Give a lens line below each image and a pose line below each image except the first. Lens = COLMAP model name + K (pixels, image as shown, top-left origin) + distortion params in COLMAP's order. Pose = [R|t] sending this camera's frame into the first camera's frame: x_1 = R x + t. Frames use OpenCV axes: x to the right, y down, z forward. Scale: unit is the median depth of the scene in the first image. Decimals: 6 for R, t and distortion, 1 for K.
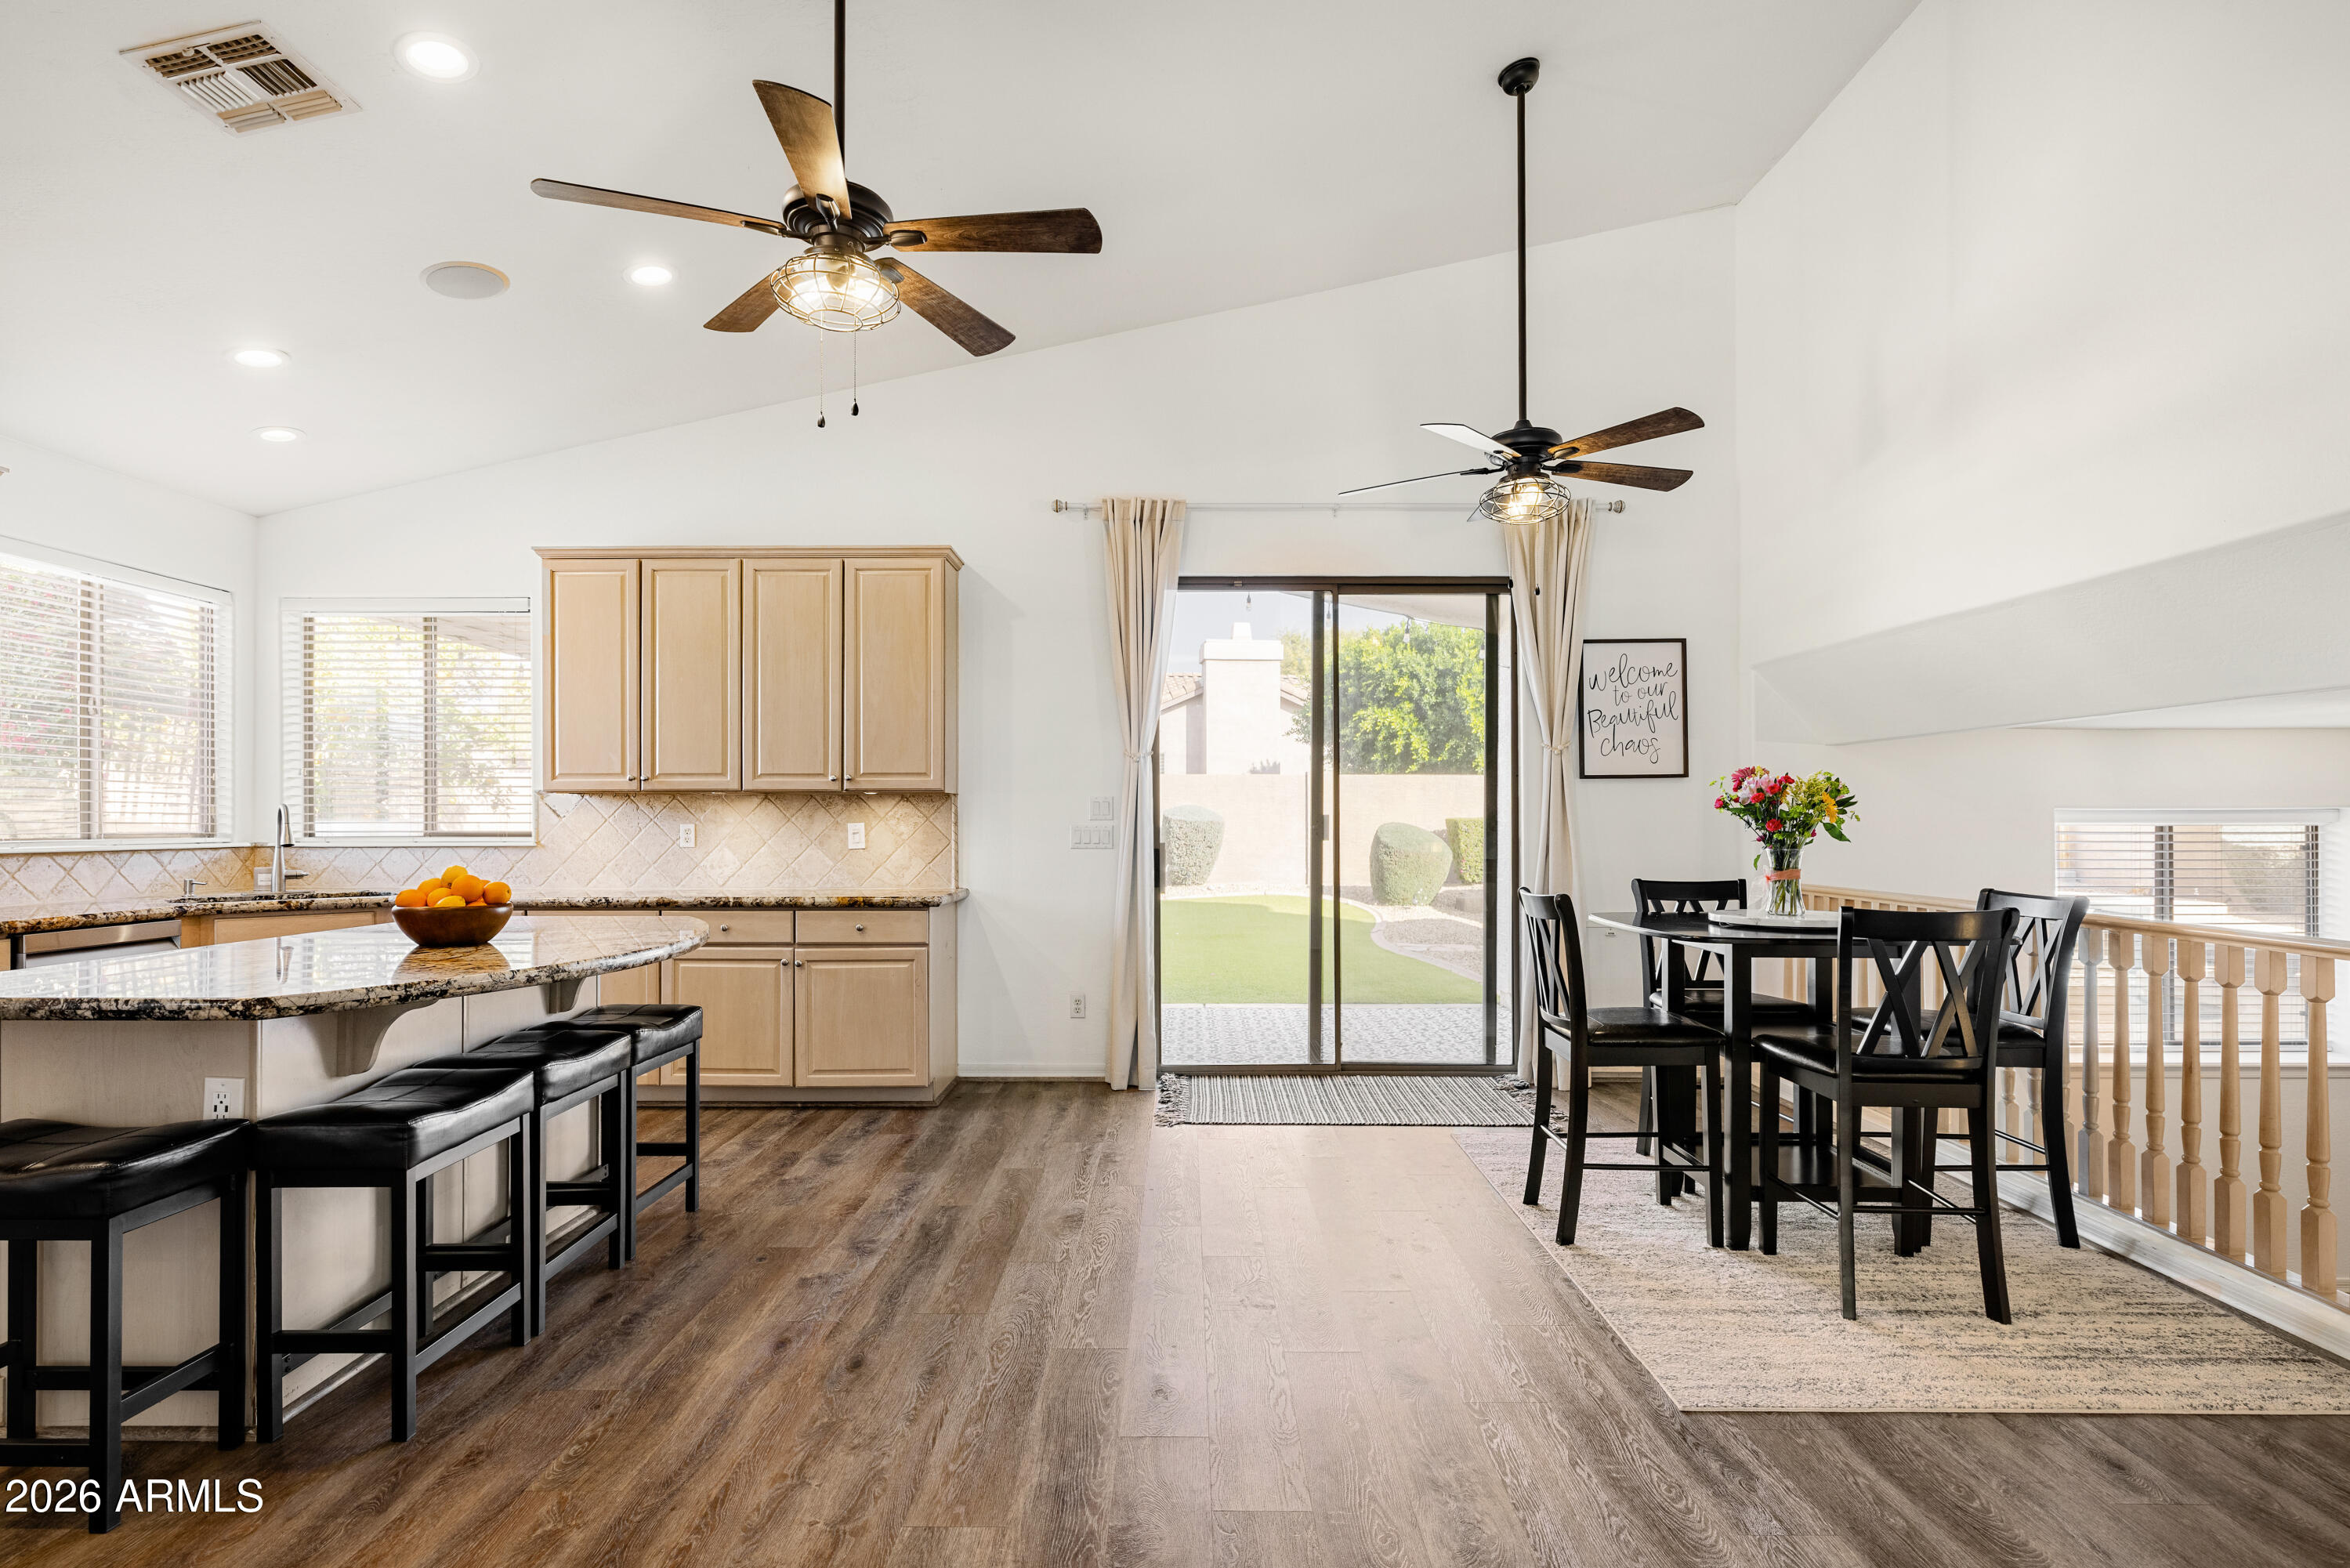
lens RADIAL K [[1150.0, 0, 1170.6], [0, 1150.0, 816.4], [0, 0, 1]] dist [0.001387, 0.000686]
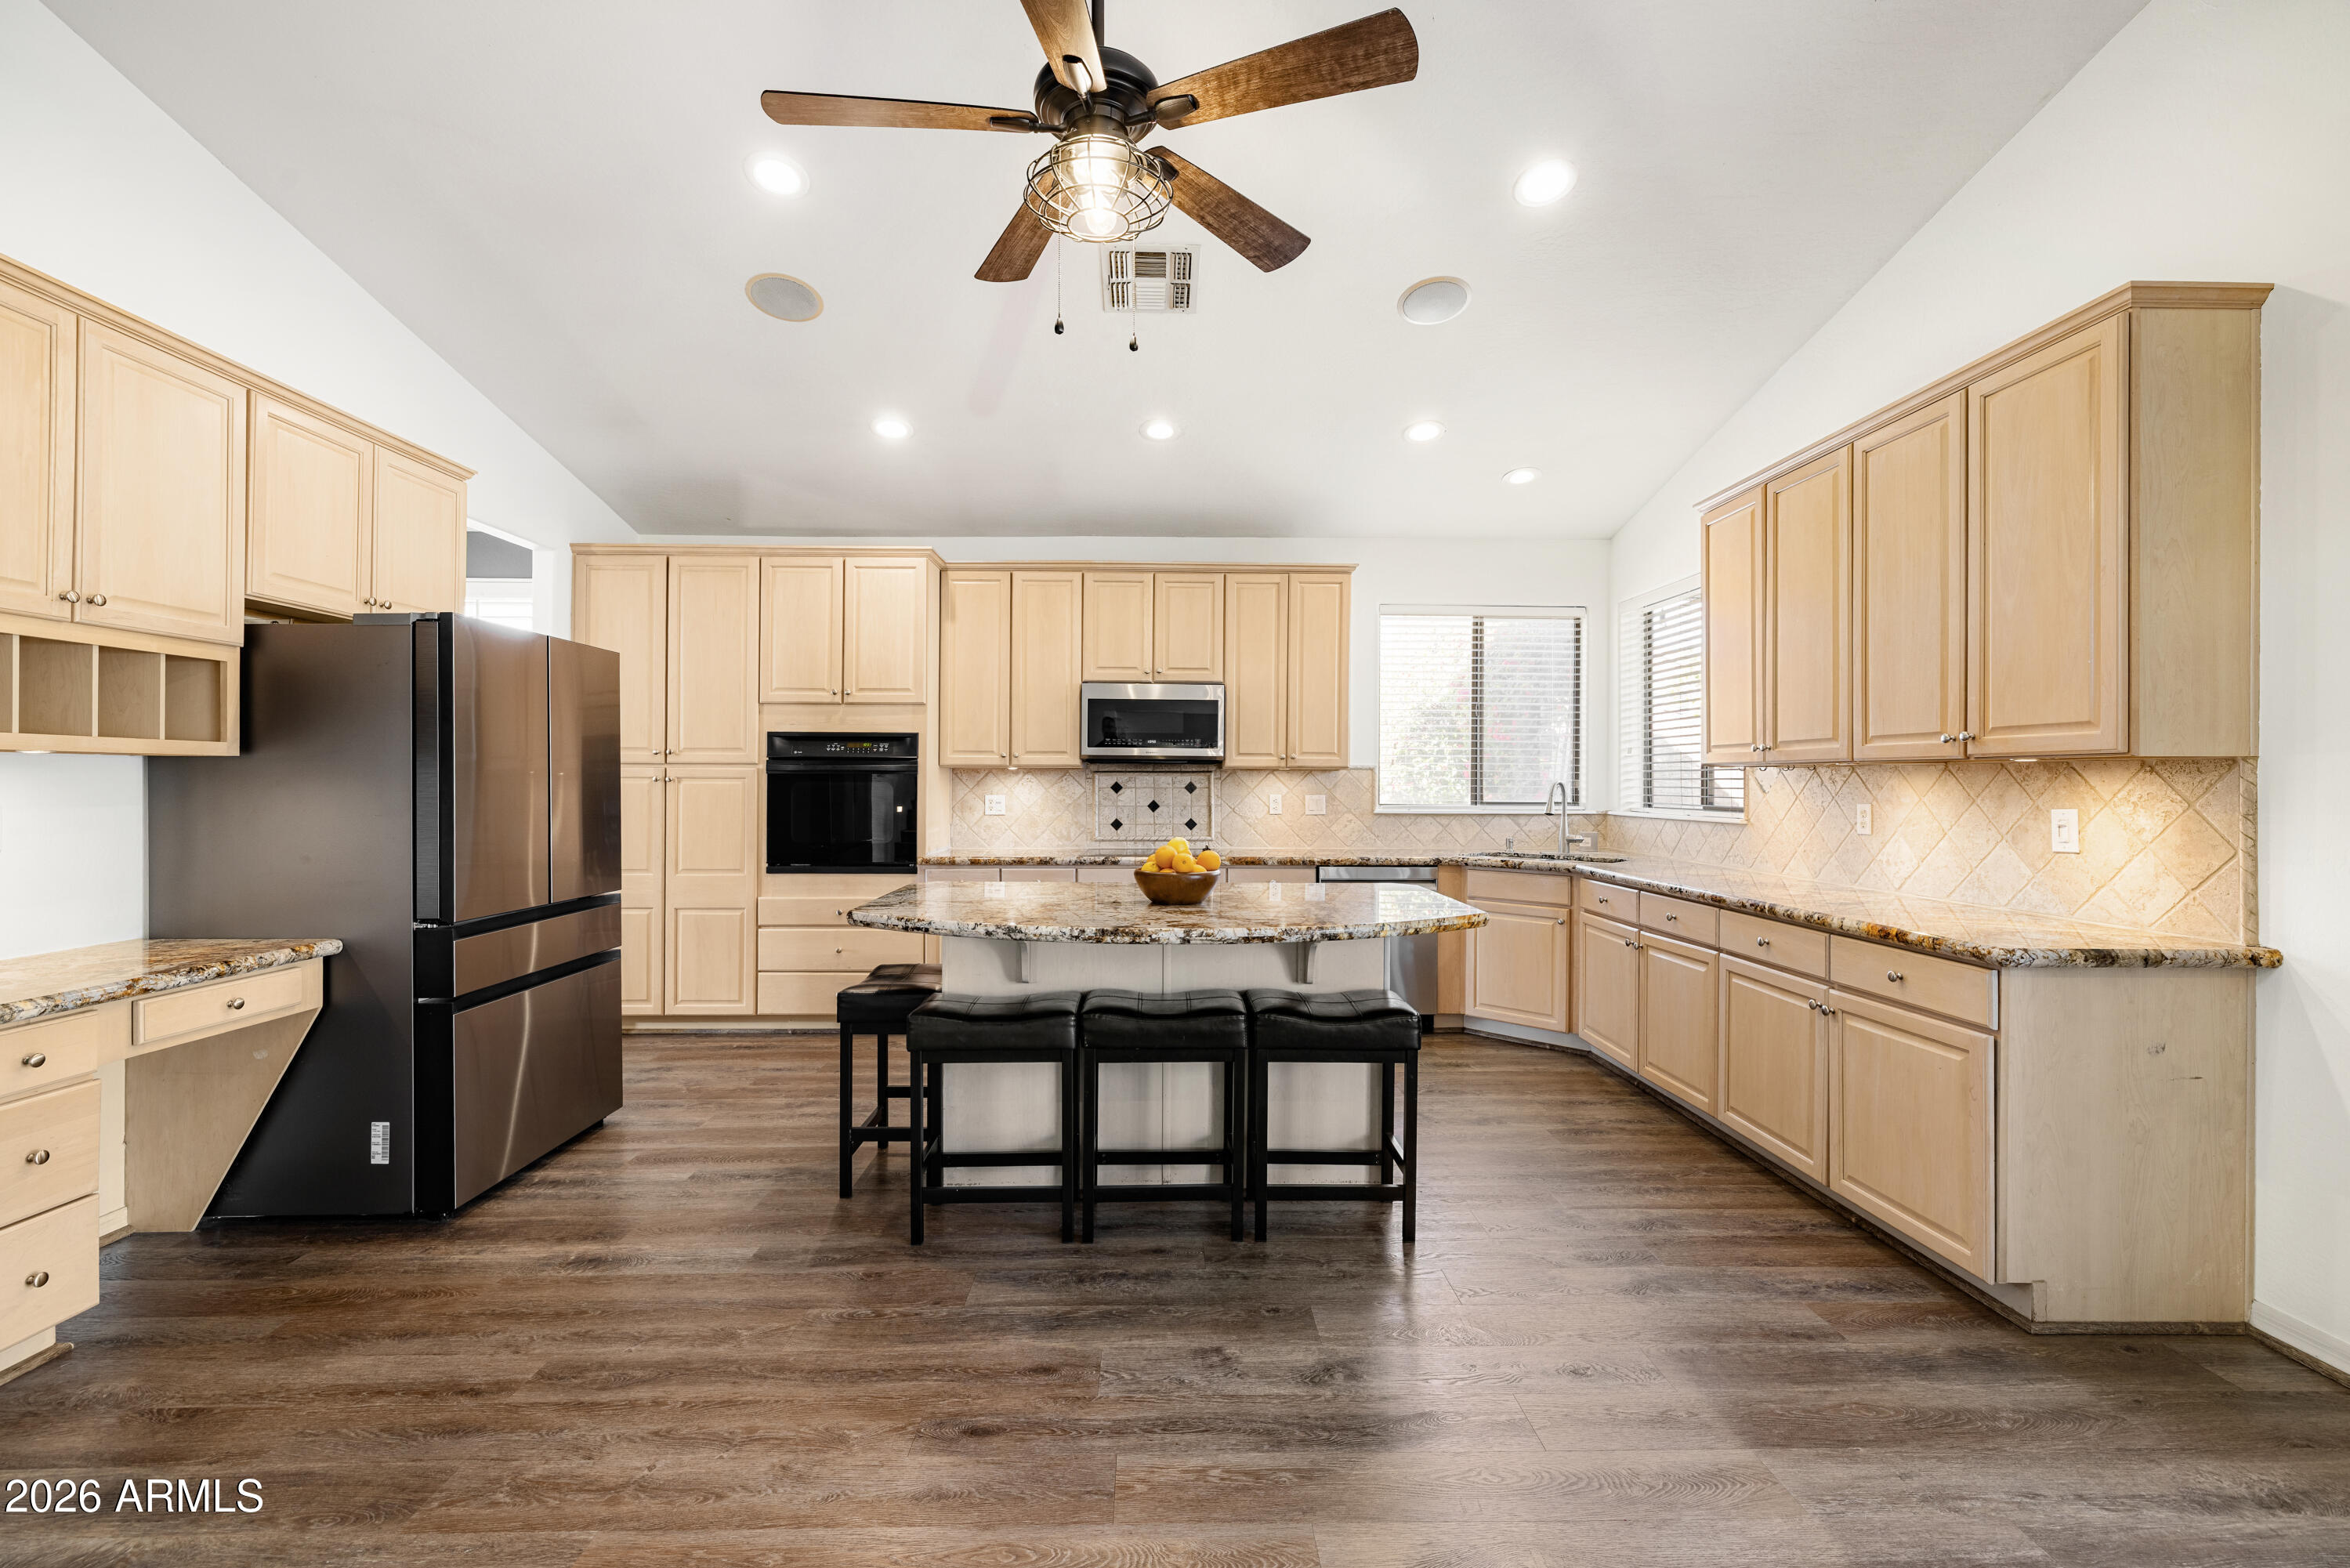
lens RADIAL K [[994.9, 0, 1172.7], [0, 994.9, 782.2], [0, 0, 1]] dist [-0.002444, -0.000177]
pose [[0.042748, 0.001791, -0.999084, 0.254517], [-0.001611, 0.999997, 0.001723, -0.009663], [0.999085, 0.001536, 0.042750, 0.583059]]
